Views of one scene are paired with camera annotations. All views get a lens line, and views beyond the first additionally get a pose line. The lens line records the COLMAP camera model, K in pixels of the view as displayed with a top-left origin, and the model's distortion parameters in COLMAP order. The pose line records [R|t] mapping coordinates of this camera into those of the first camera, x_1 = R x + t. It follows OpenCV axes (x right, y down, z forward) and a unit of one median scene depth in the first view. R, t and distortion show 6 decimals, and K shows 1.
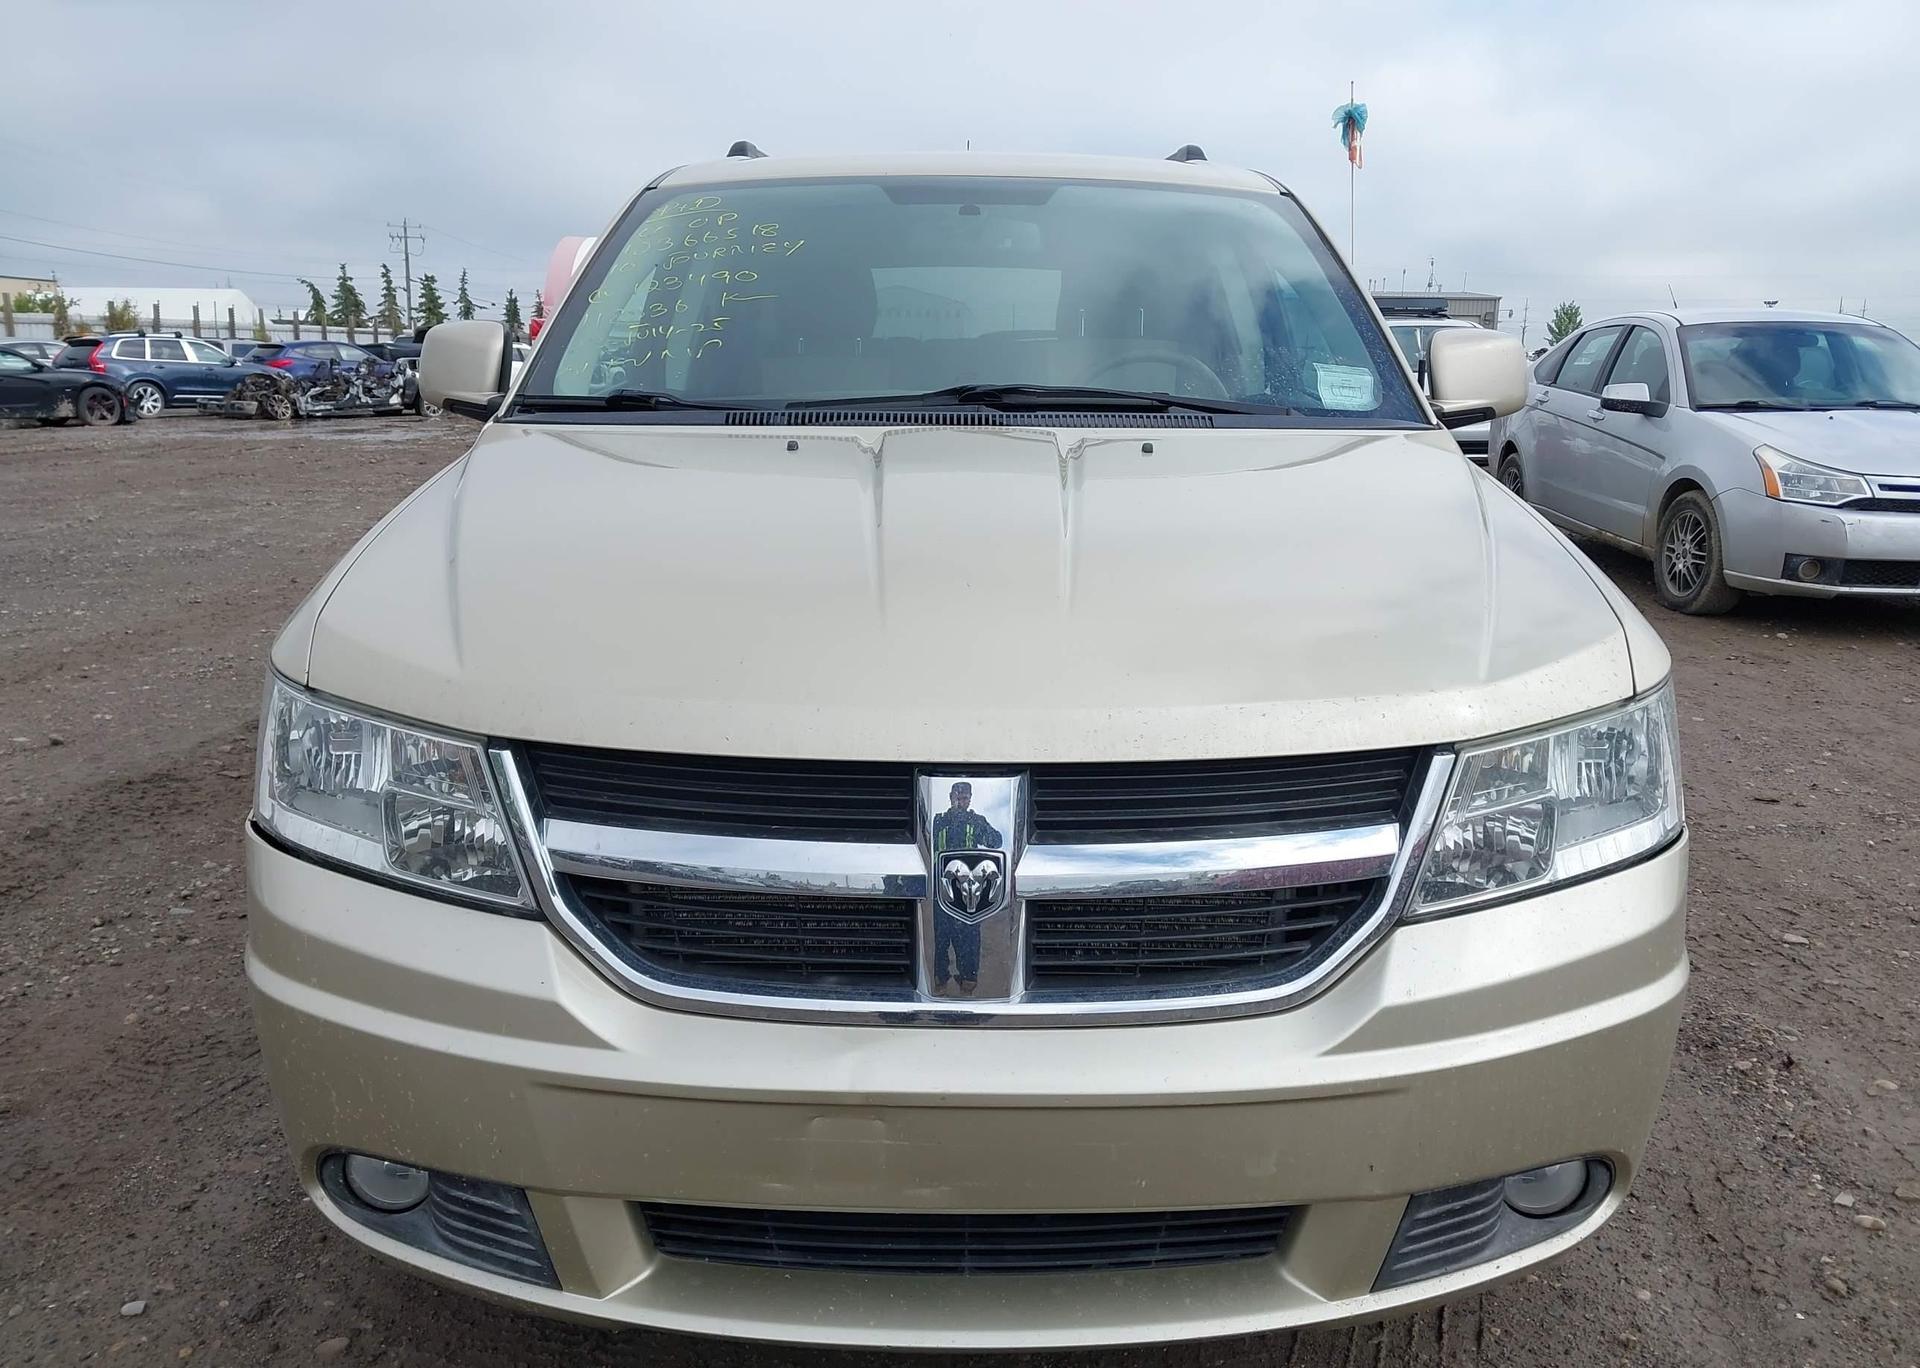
lens RADIAL K [[1537.2, 0, 967.8], [0, 1537.2, 691.1], [0, 0, 1]] dist [0.054279, -0.060662]
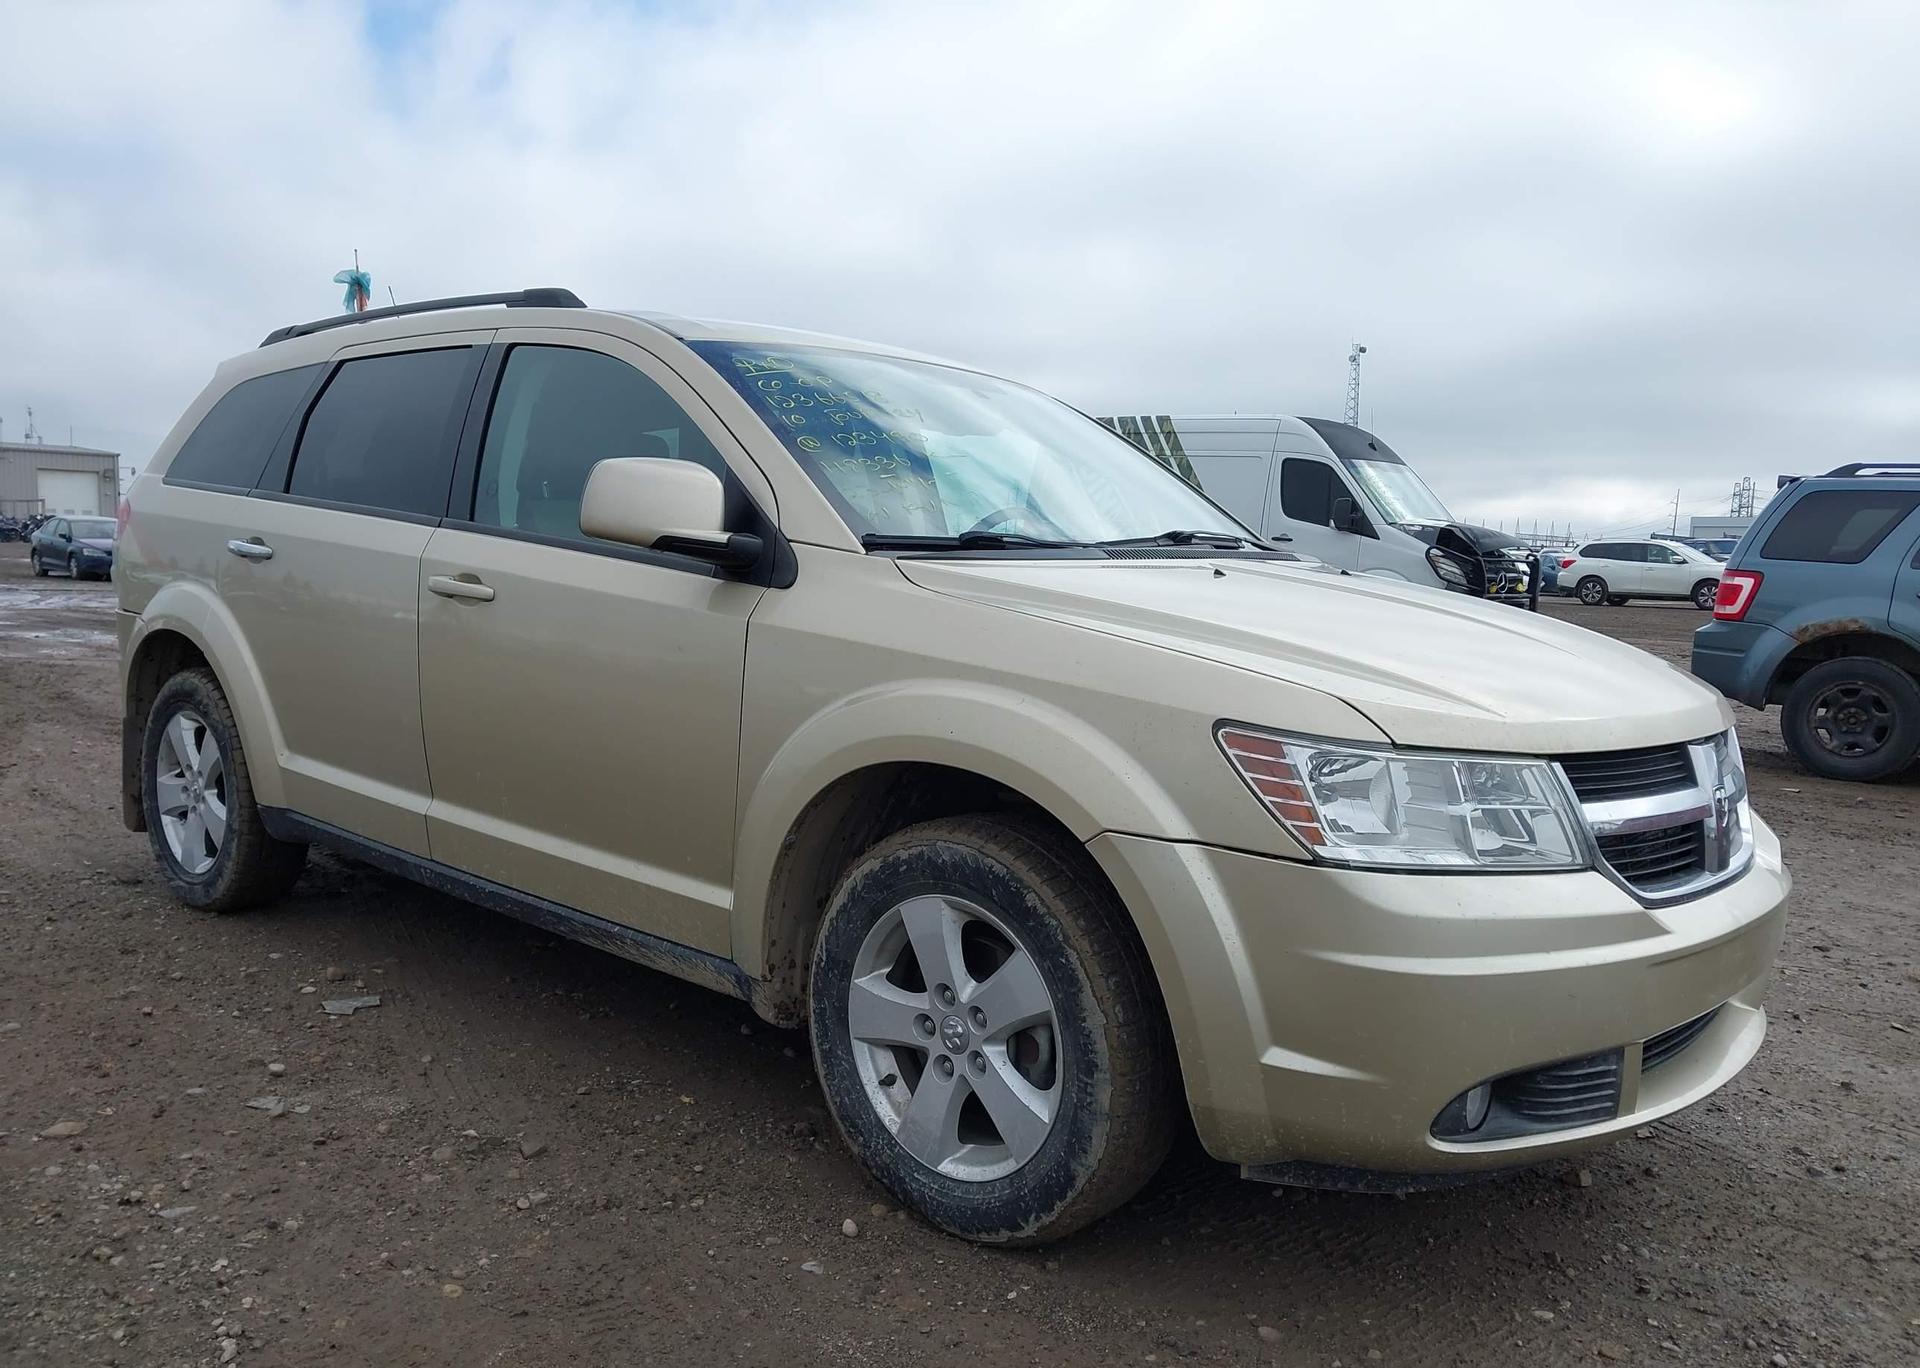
lens RADIAL K [[1537.2, 0, 946.7], [0, 1537.2, 694.1], [0, 0, 1]] dist [0.054279, -0.060662]
pose [[0.650150, -0.060666, 0.757380, -1.281357], [0.136874, 0.989851, -0.038208, -0.035705], [-0.747376, 0.128507, 0.651855, 0.322155]]
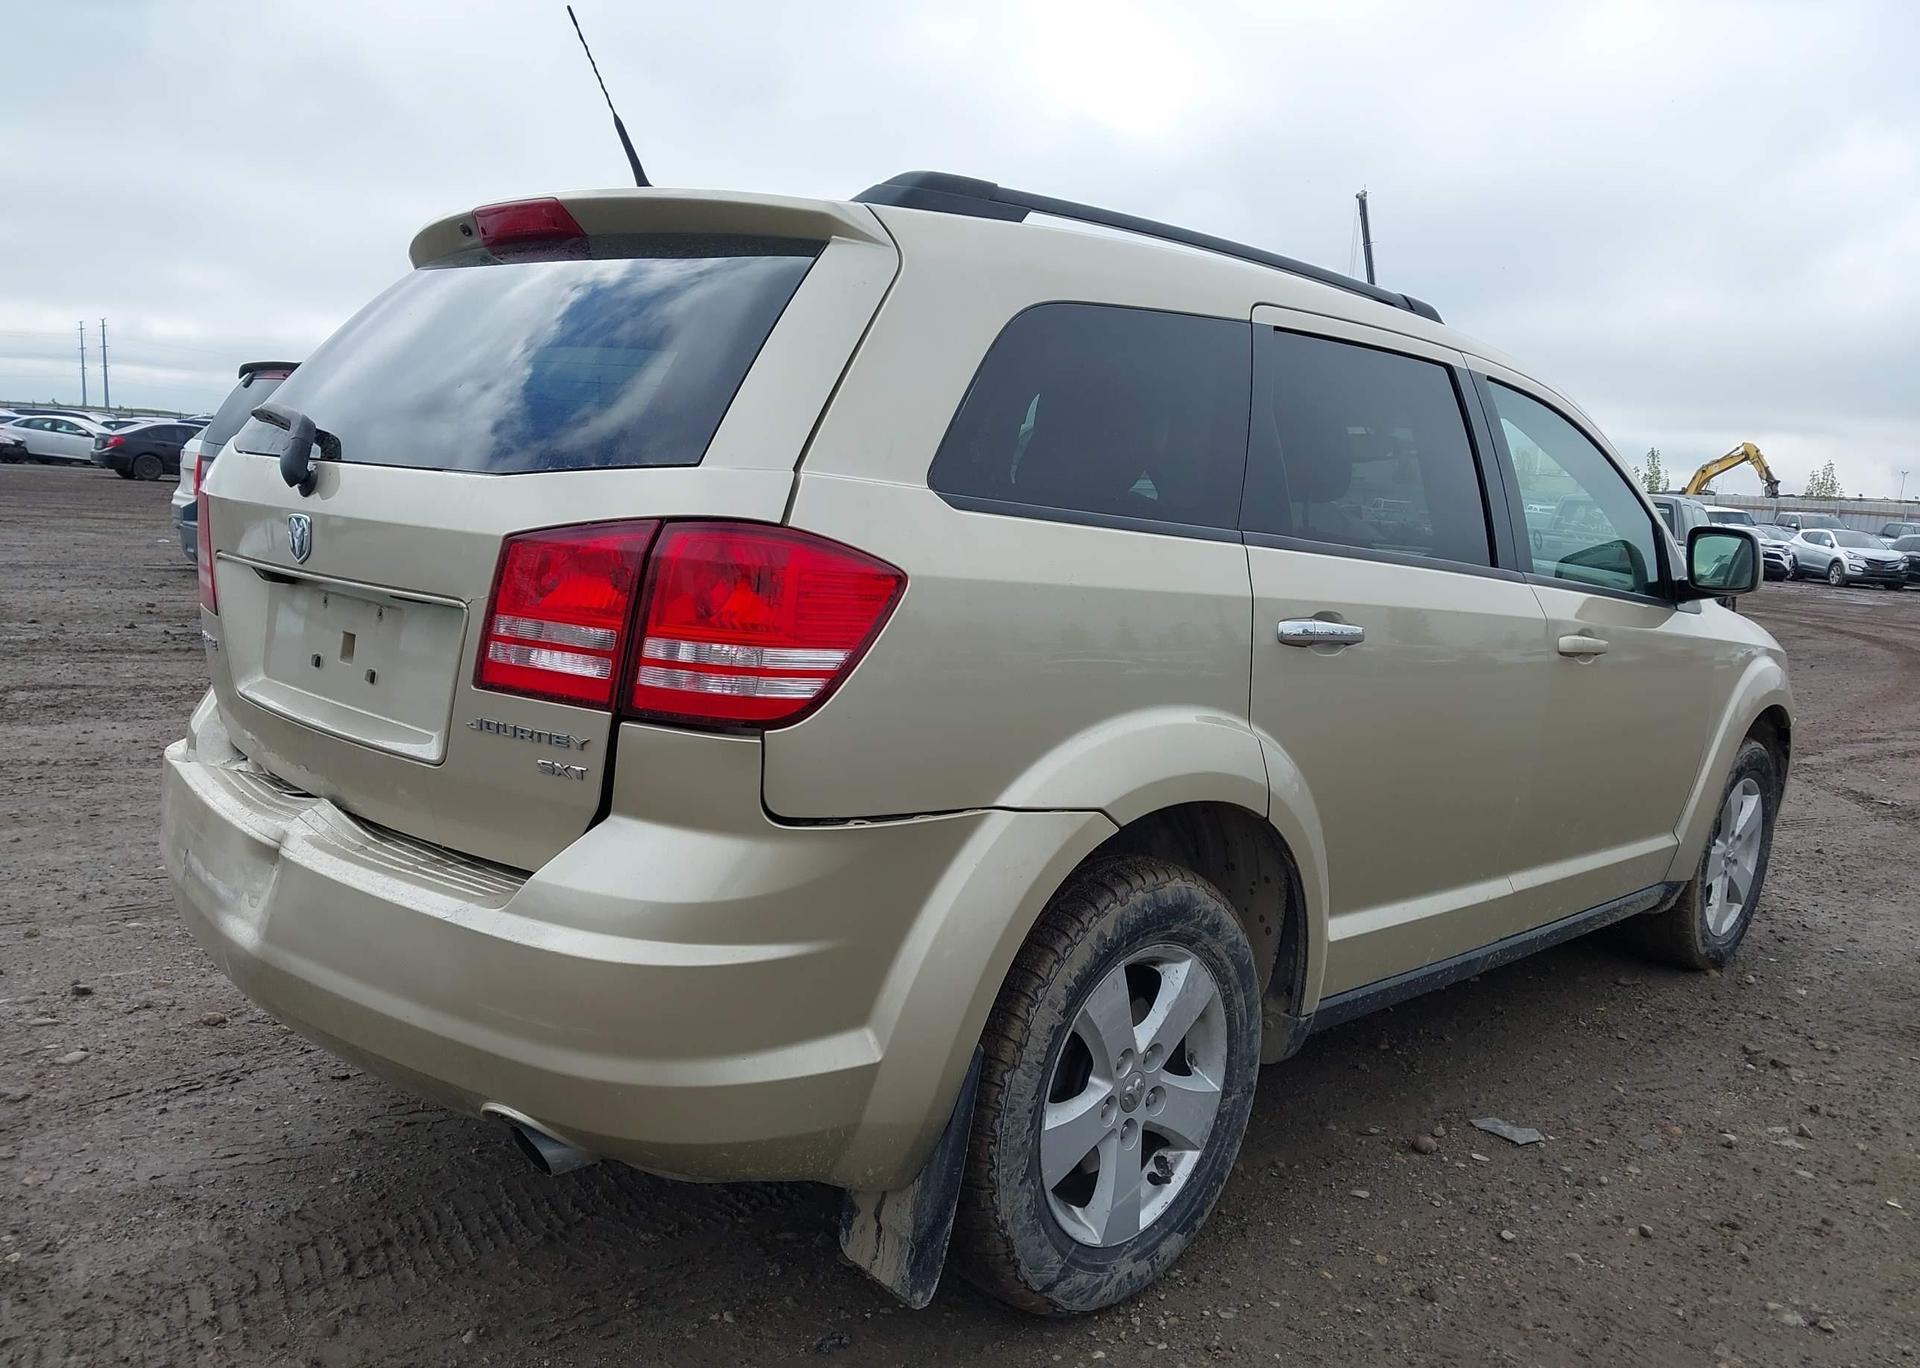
lens RADIAL K [[1537.2, 0, 941.9], [0, 1537.2, 692.0], [0, 0, 1]] dist [0.054279, -0.060662]
pose [[-0.737369, -0.151754, 0.658223, -0.957457], [0.075131, 0.949966, 0.303181, -0.743286], [-0.671299, 0.273010, -0.689075, 3.218788]]
